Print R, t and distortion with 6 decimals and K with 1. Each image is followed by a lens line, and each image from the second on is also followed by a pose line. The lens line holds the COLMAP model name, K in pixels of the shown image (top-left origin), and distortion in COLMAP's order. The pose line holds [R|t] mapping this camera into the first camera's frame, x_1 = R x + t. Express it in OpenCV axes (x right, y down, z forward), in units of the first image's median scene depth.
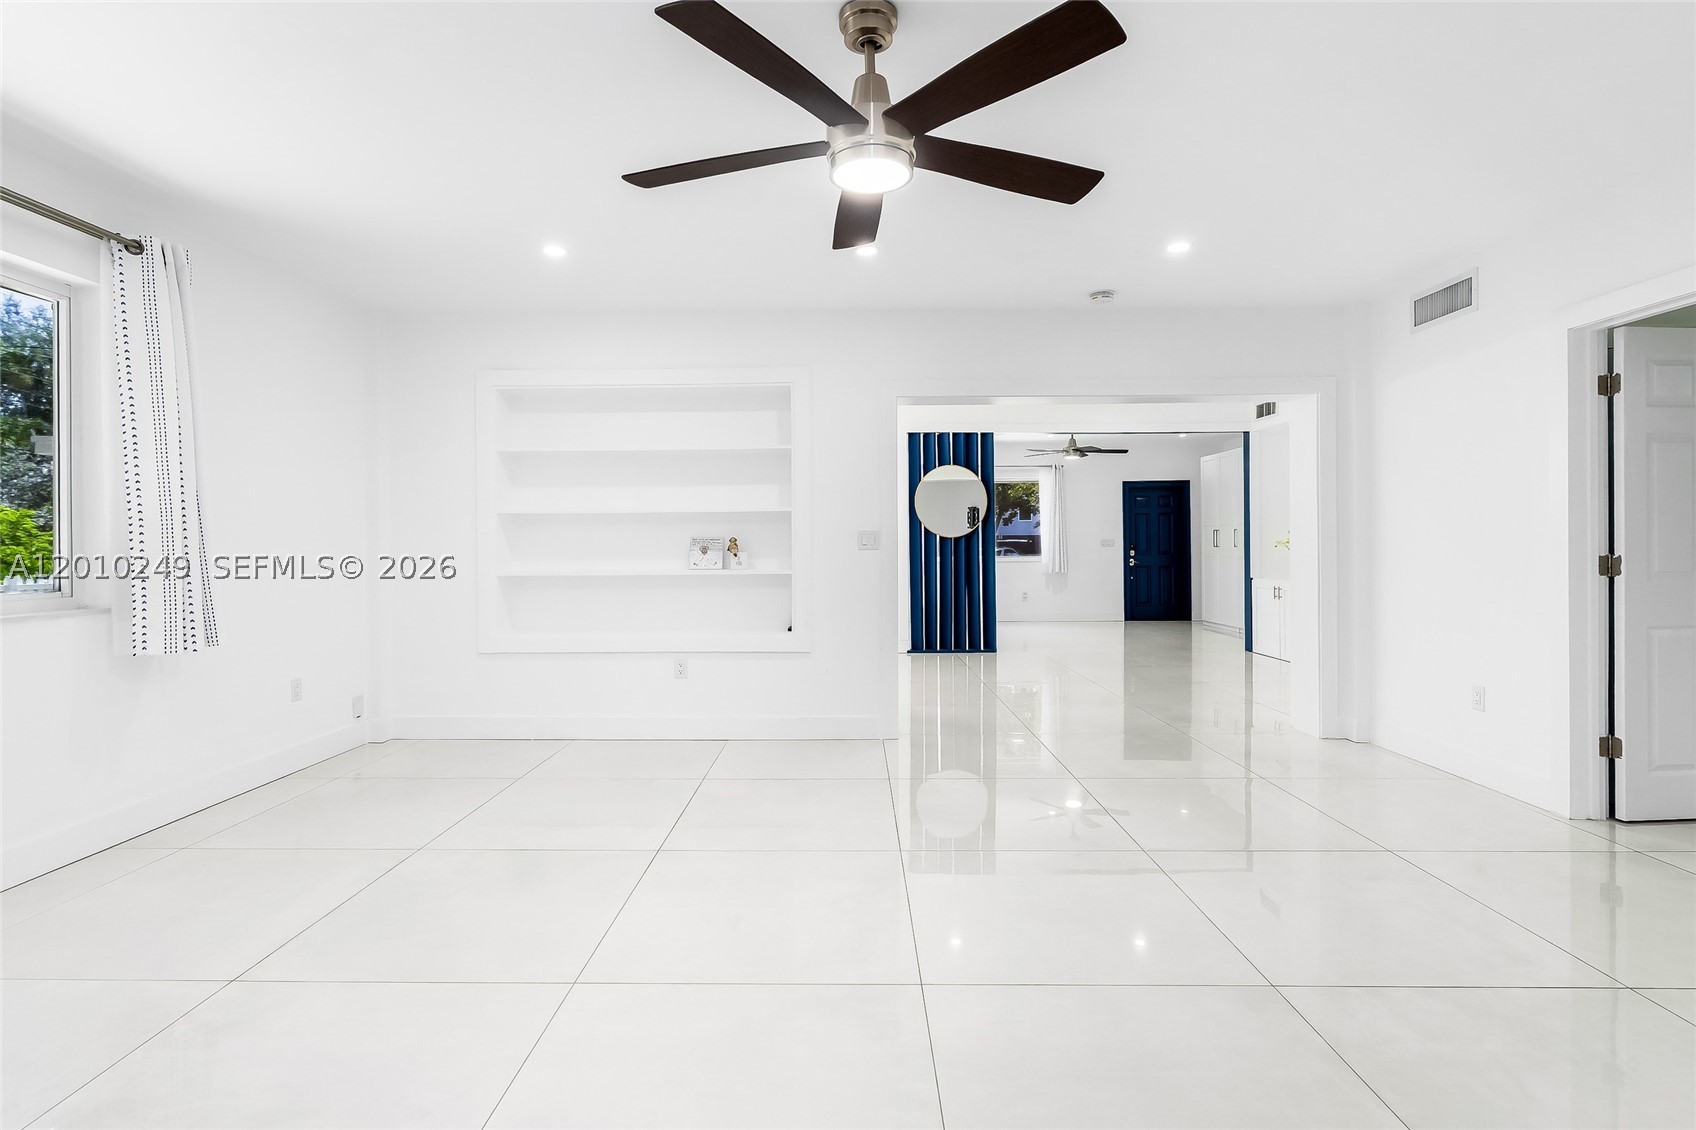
lens RADIAL K [[777.5, 0, 852.7], [0, 777.5, 542.2], [0, 0, 1]] dist [-0.005294, 0.002939]
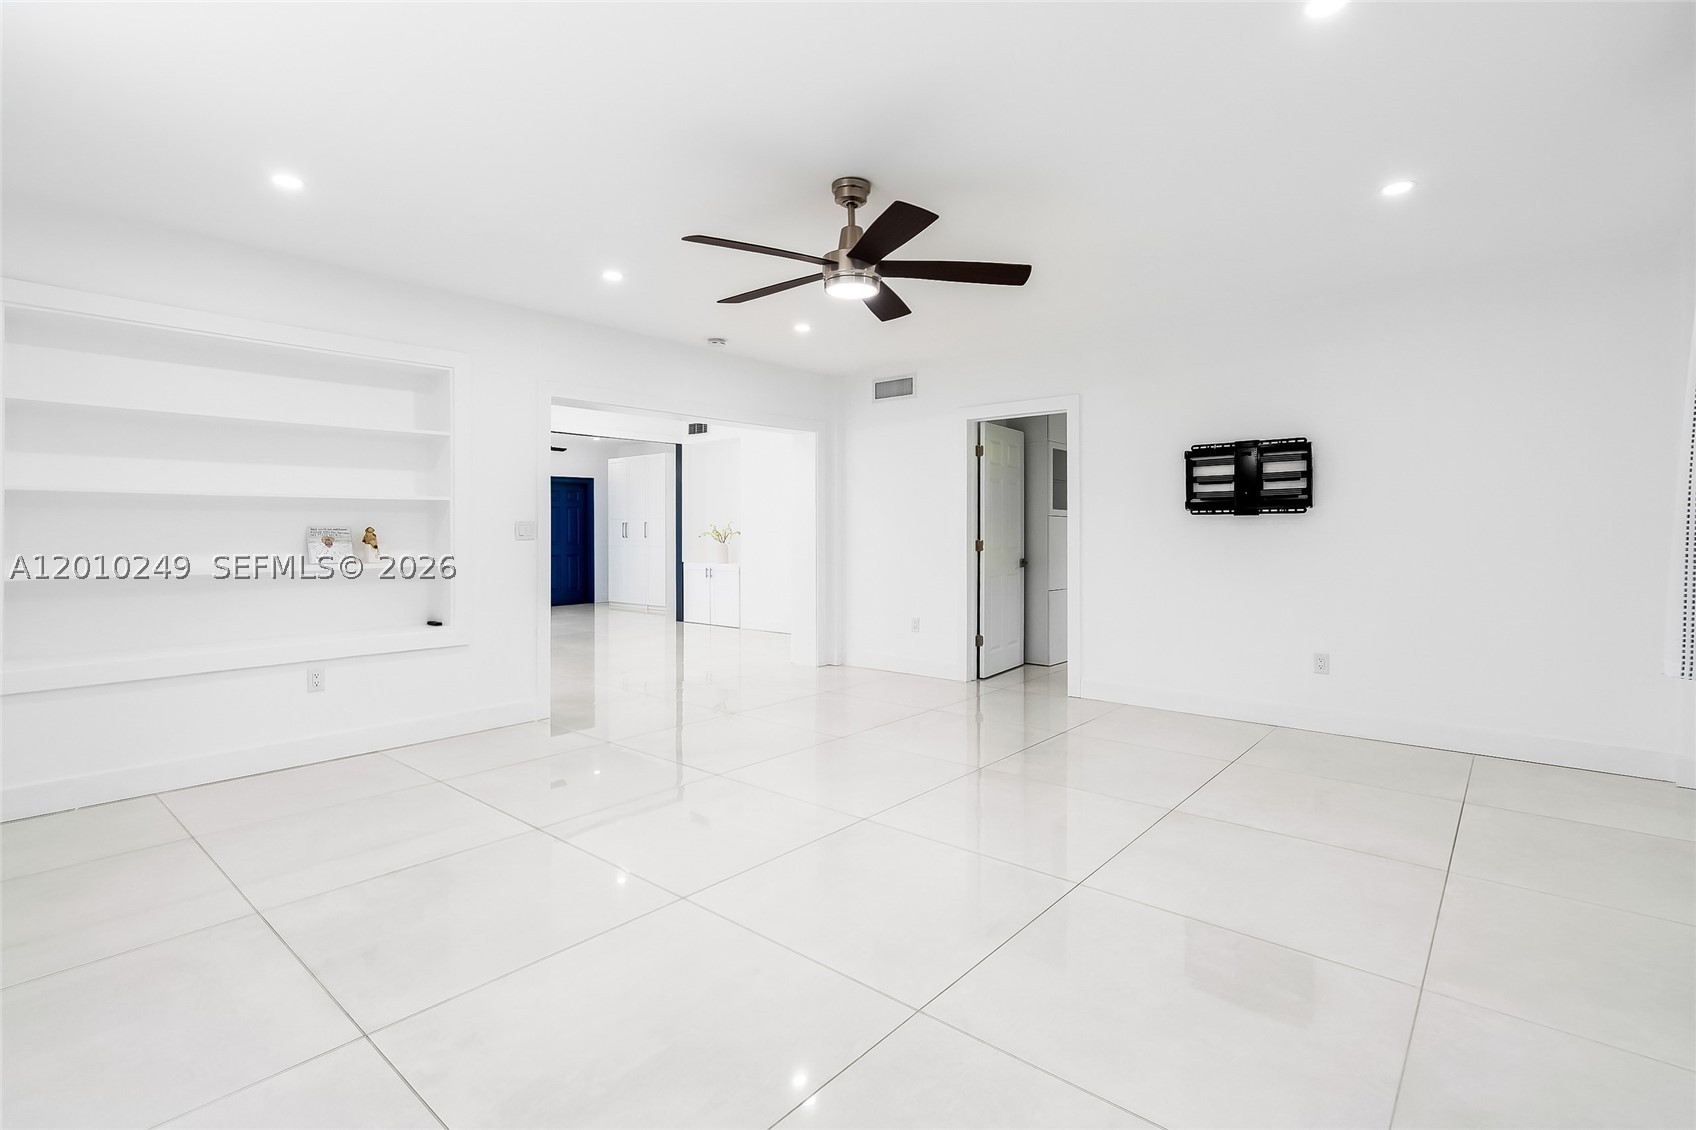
lens RADIAL K [[777.5, 0, 827.5], [0, 777.5, 530.6], [0, 0, 1]] dist [-0.005294, 0.002939]
pose [[0.658519, 0.003932, 0.752554, -0.476413], [-0.001167, 0.999990, -0.004203, 0.000816], [-0.752563, 0.001889, 0.658518, 0.013344]]
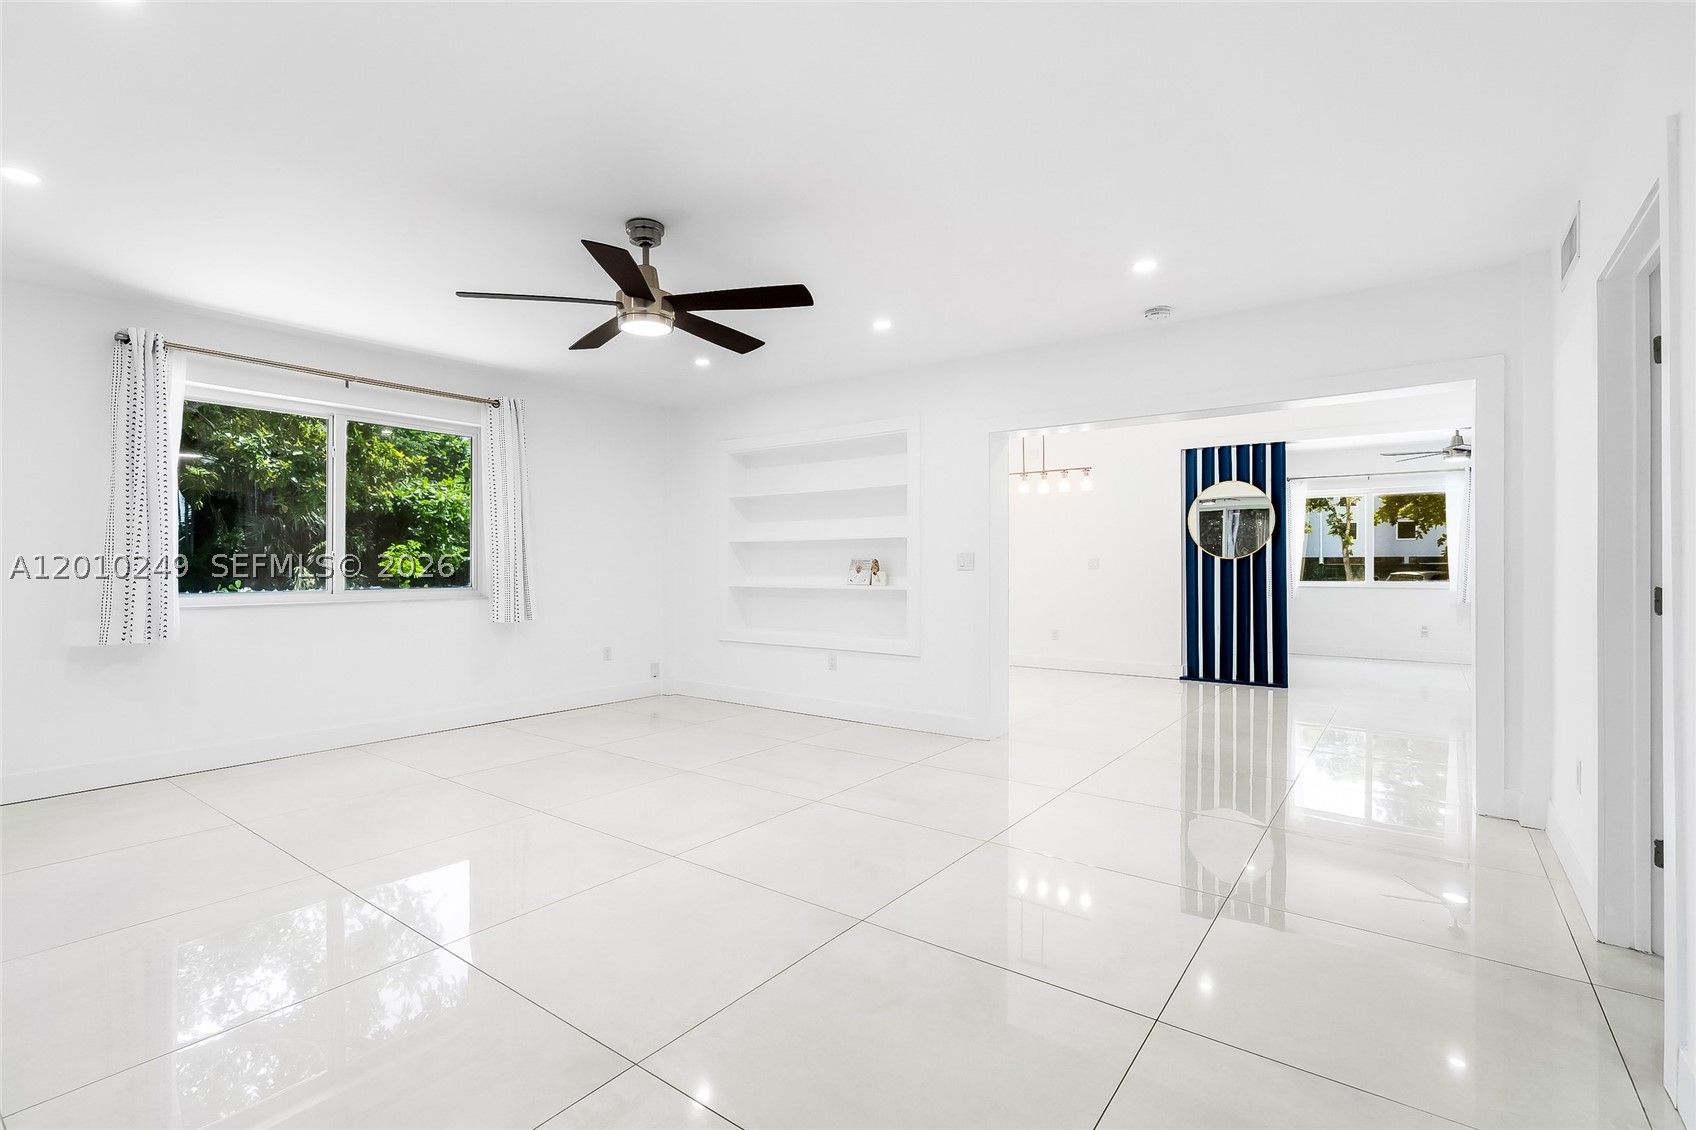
lens RADIAL K [[777.5, 0, 863.7], [0, 777.5, 567.2], [0, 0, 1]] dist [-0.005294, 0.002939]
pose [[0.815006, 0.007318, -0.579406, 0.537049], [-0.003877, 0.999967, 0.007177, -0.002604], [0.579439, -0.003603, 0.815007, -0.008171]]
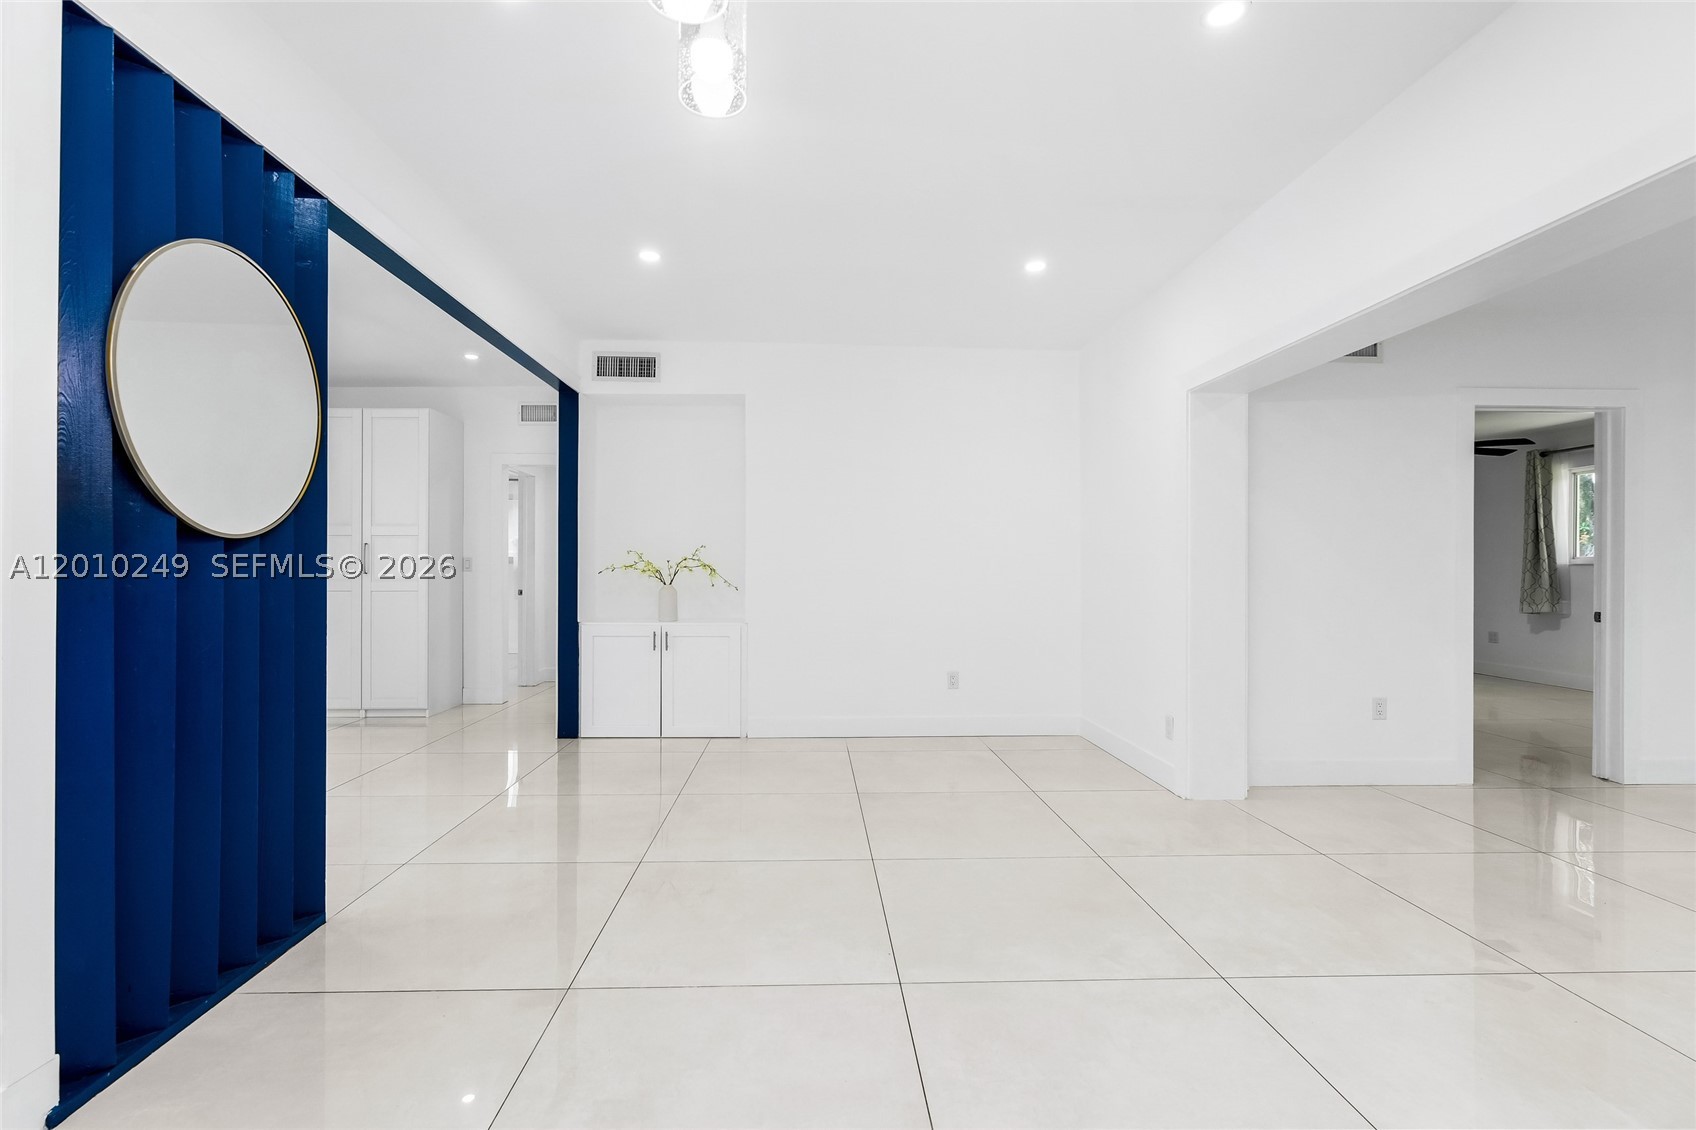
lens RADIAL K [[777.5, 0, 841.0], [0, 777.5, 568.0], [0, 0, 1]] dist [-0.005294, 0.002939]
pose [[-0.027759, 0.006966, 0.999590, -0.230633], [-0.007074, 0.999949, -0.007165, 0.007663], [-0.999590, -0.007270, -0.027708, 1.427179]]
